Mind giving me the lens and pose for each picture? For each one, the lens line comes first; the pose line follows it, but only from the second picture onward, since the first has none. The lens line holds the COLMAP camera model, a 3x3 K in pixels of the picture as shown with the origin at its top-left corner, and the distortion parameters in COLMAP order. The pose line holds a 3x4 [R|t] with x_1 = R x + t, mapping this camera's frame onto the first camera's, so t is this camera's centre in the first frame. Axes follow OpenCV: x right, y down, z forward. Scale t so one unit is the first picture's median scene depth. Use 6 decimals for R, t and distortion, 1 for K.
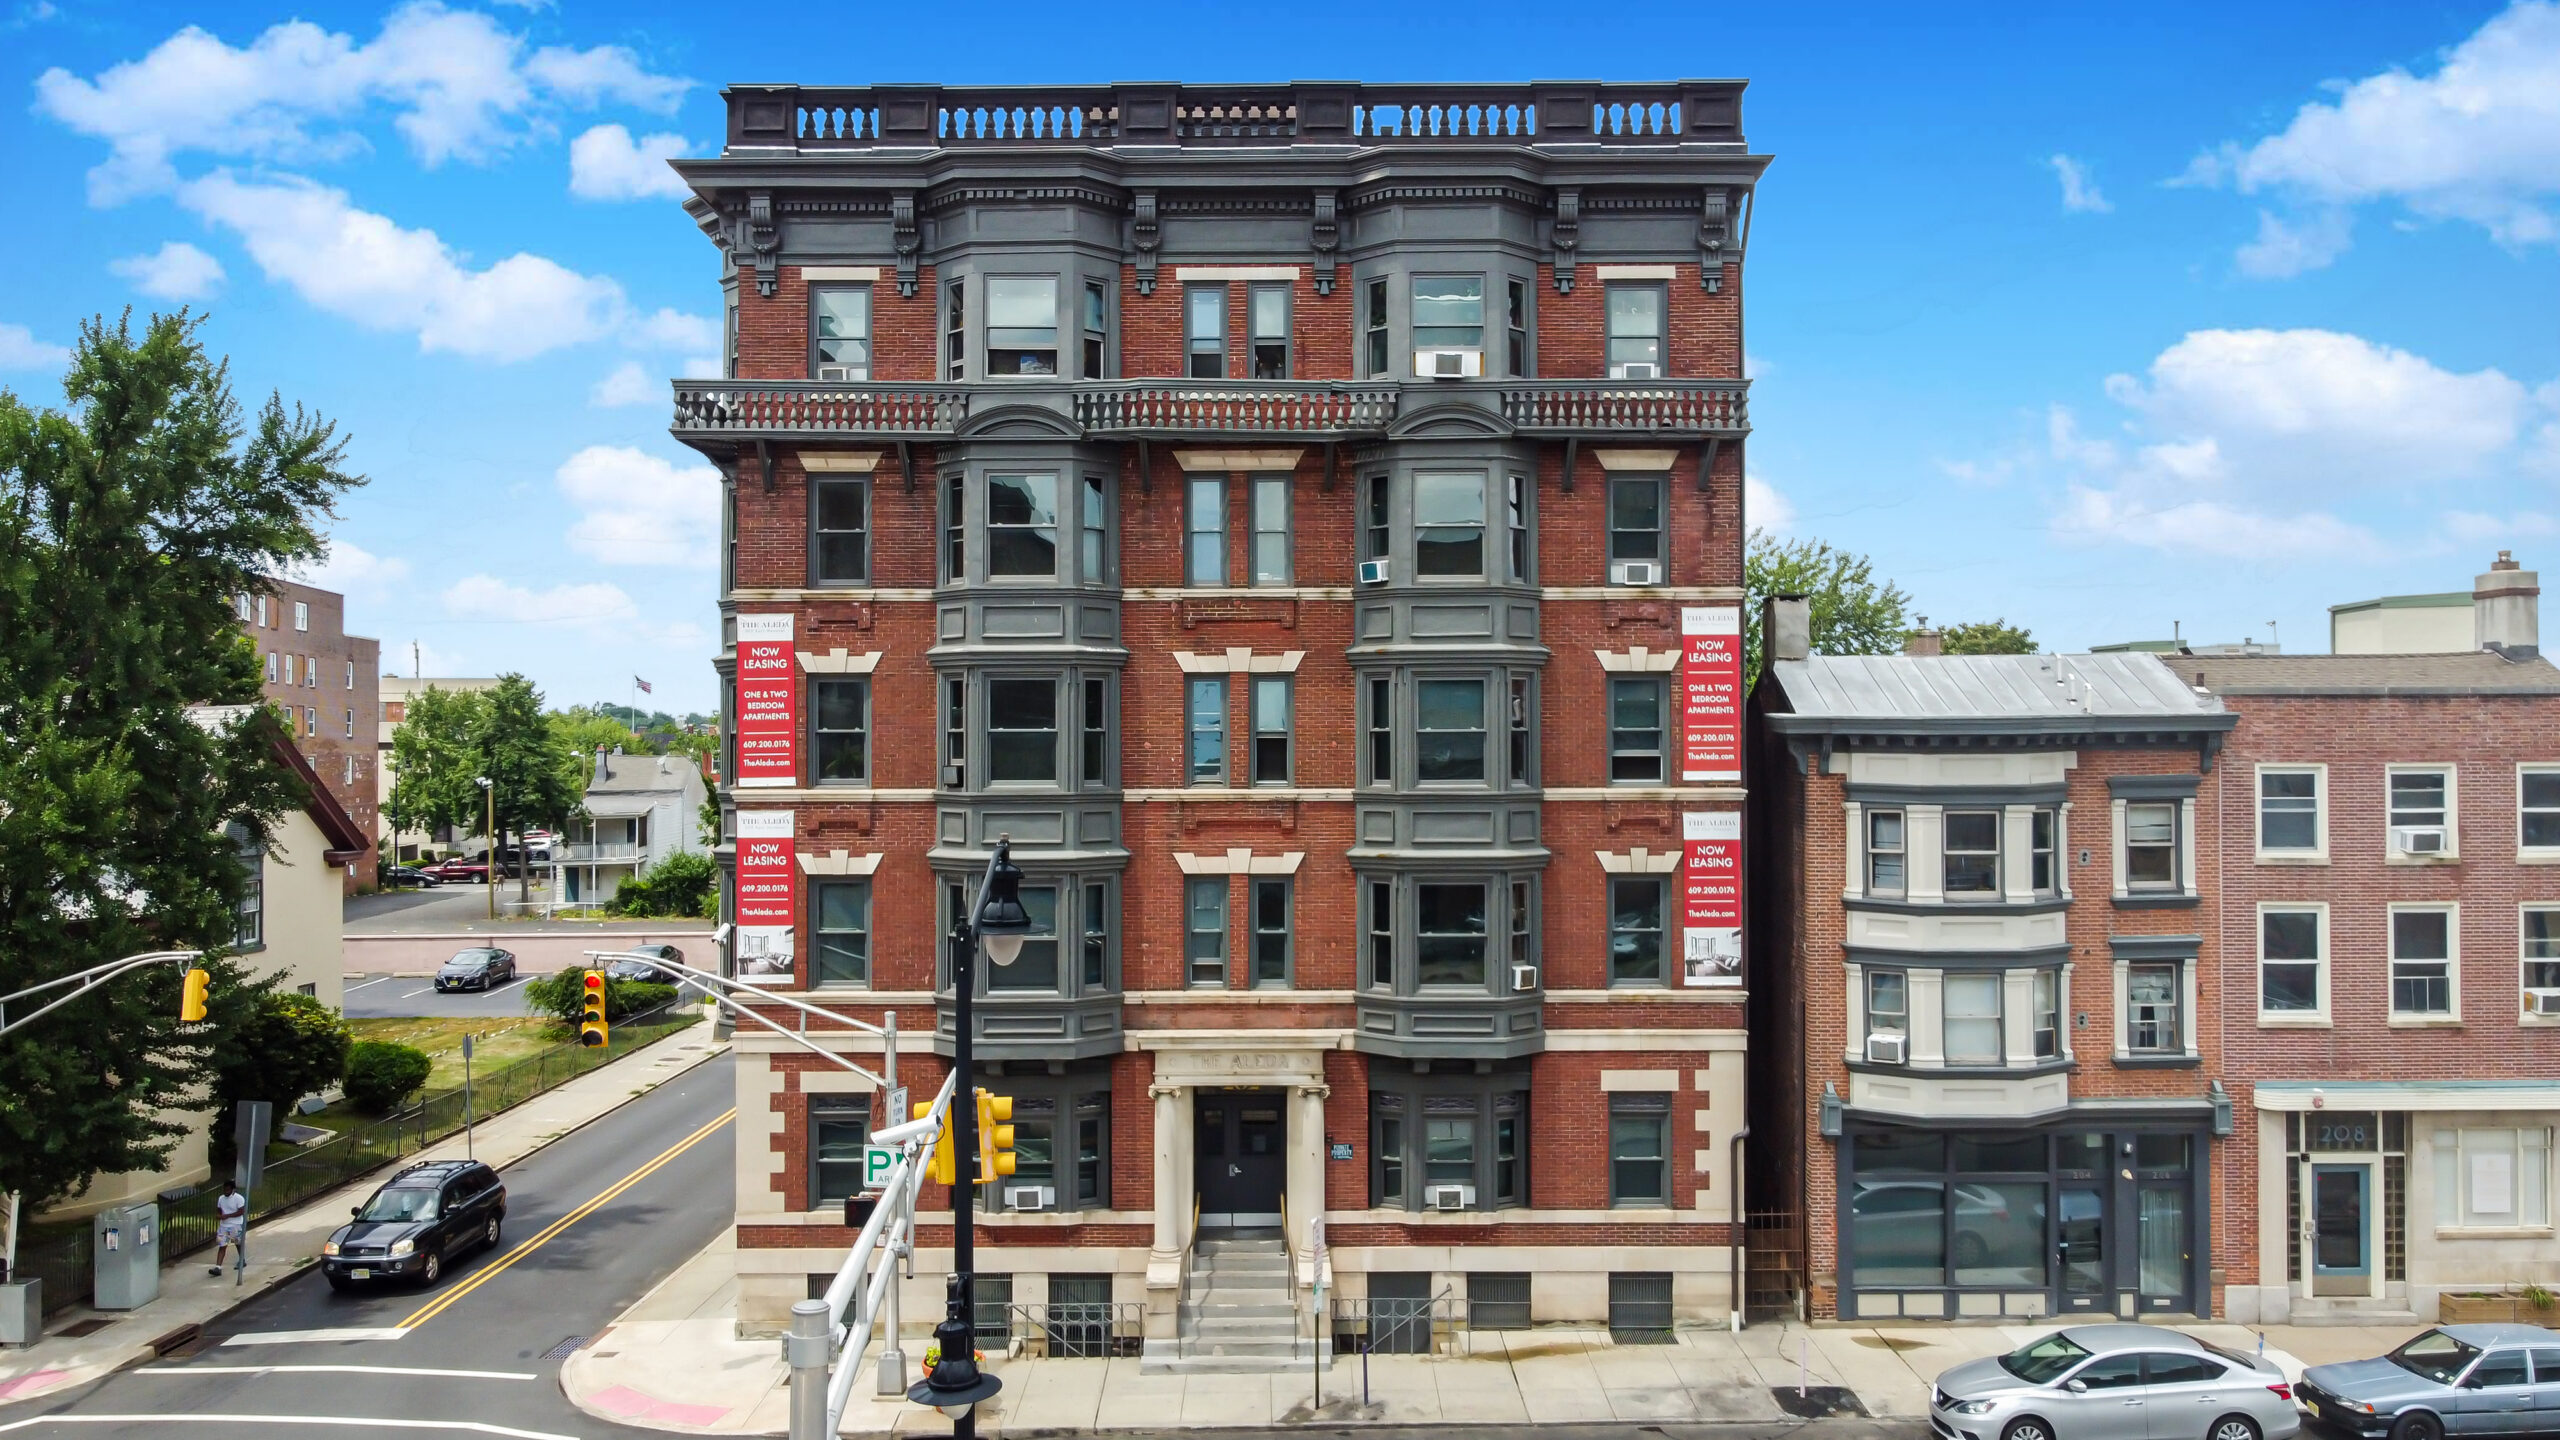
lens RADIAL K [[1953.4, 0, 1288.3], [0, 1953.4, 722.7], [0, 0, 1]] dist [-0.006823, -0.004418]
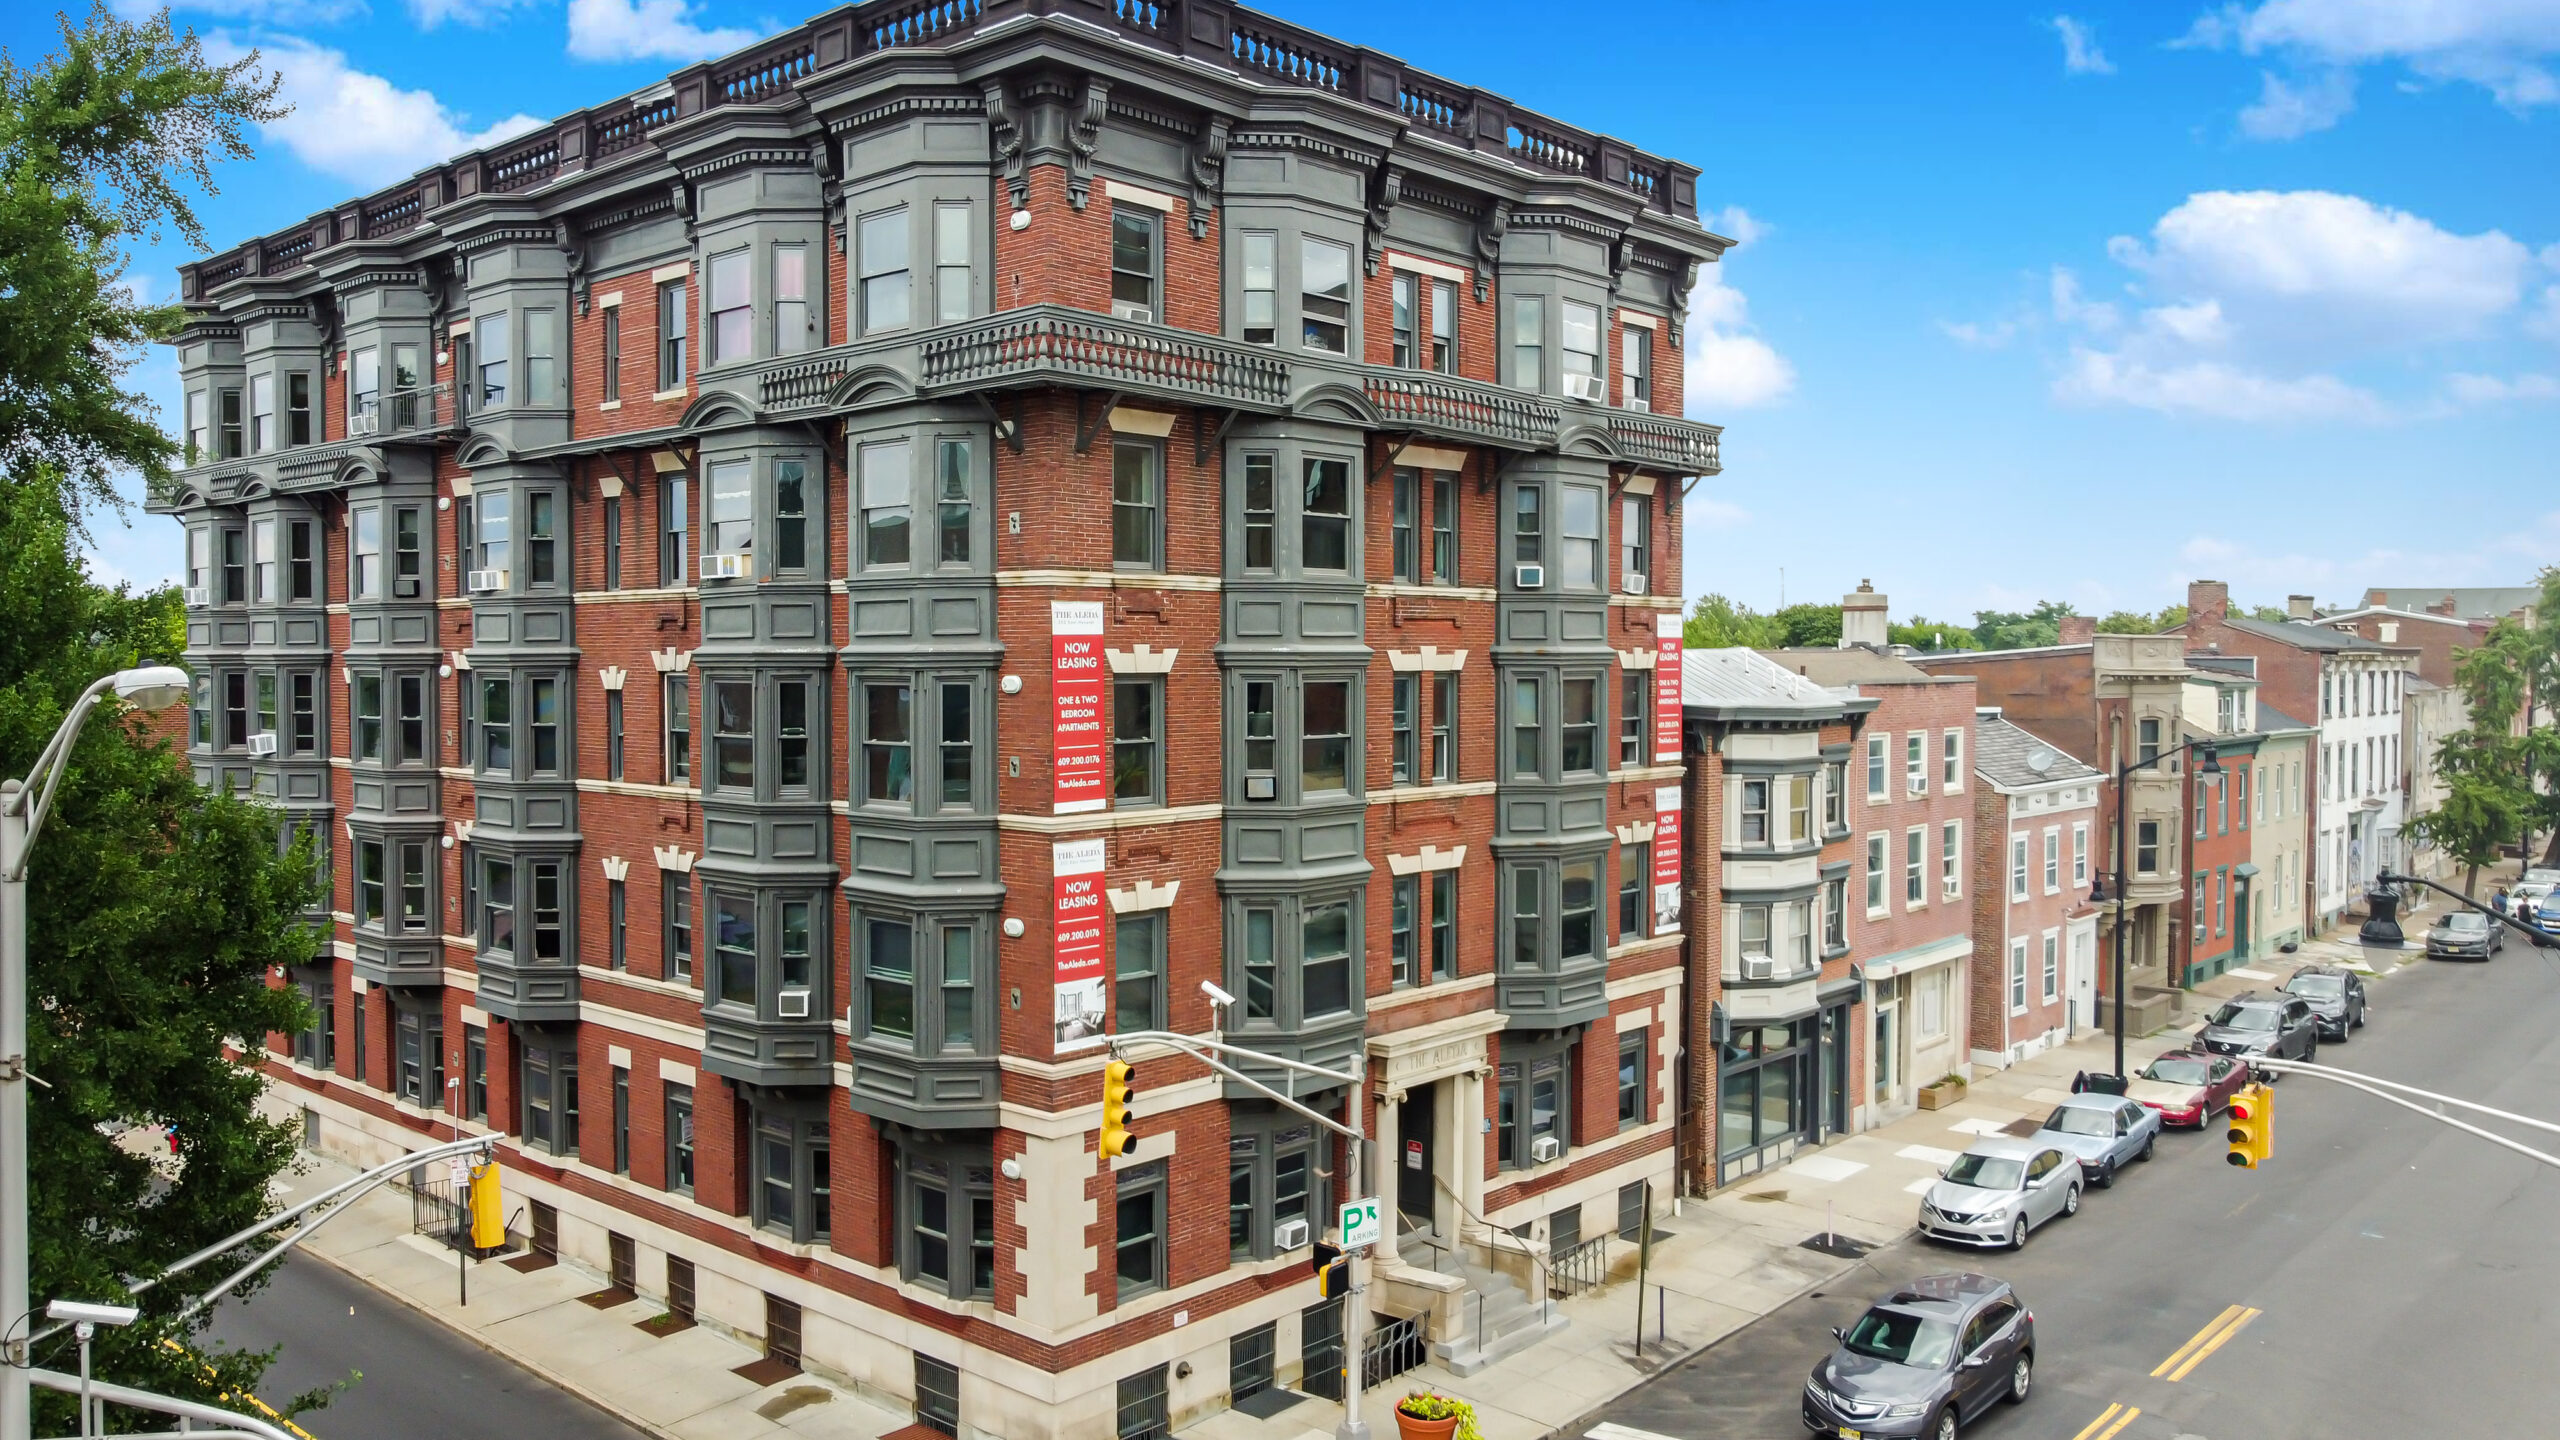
lens RADIAL K [[1953.4, 0, 1280.7], [0, 1953.4, 727.1], [0, 0, 1]] dist [-0.006823, -0.004418]
pose [[0.662050, -0.025187, 0.749036, -0.828015], [-0.011774, 0.998962, 0.043997, -0.040230], [-0.749367, -0.037947, 0.661067, 0.394900]]
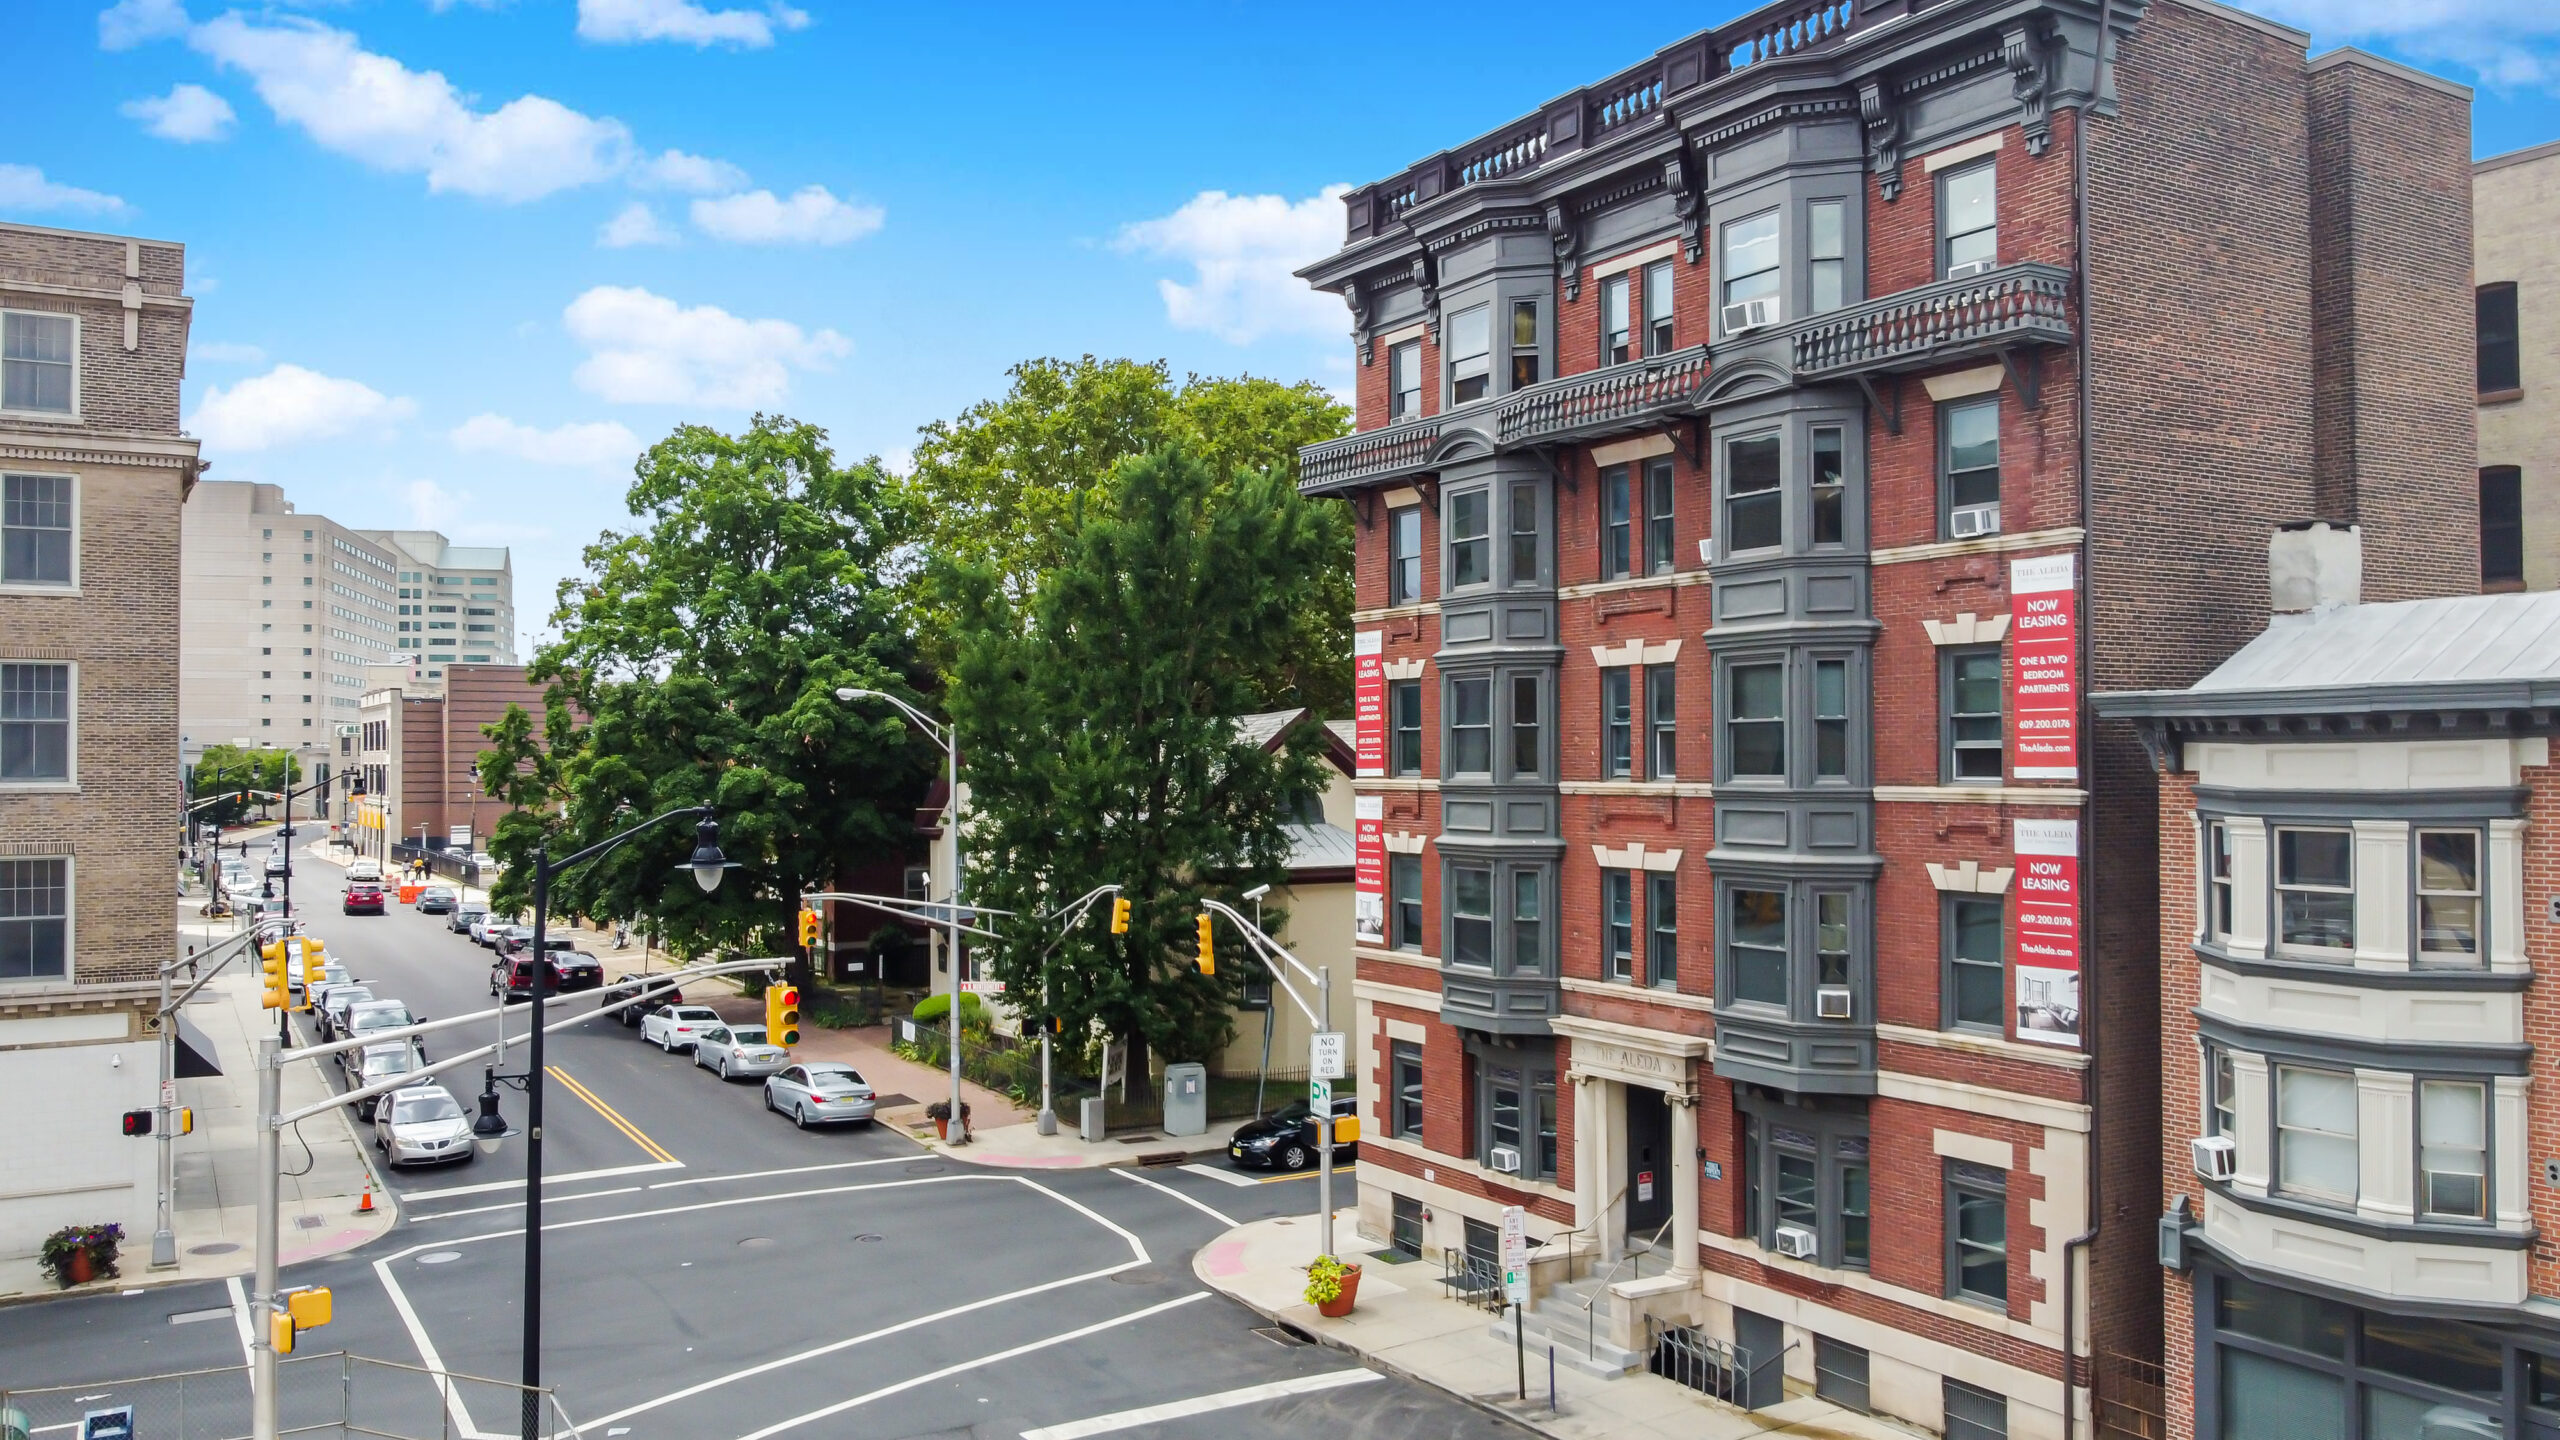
lens RADIAL K [[1953.4, 0, 1279.8], [0, 1953.4, 726.0], [0, 0, 1]] dist [-0.006823, -0.004418]
pose [[0.517000, -0.013362, -0.855881, 0.726766], [0.014890, 0.999867, -0.006615, 0.009157], [0.855856, -0.009324, 0.517130, 0.337570]]
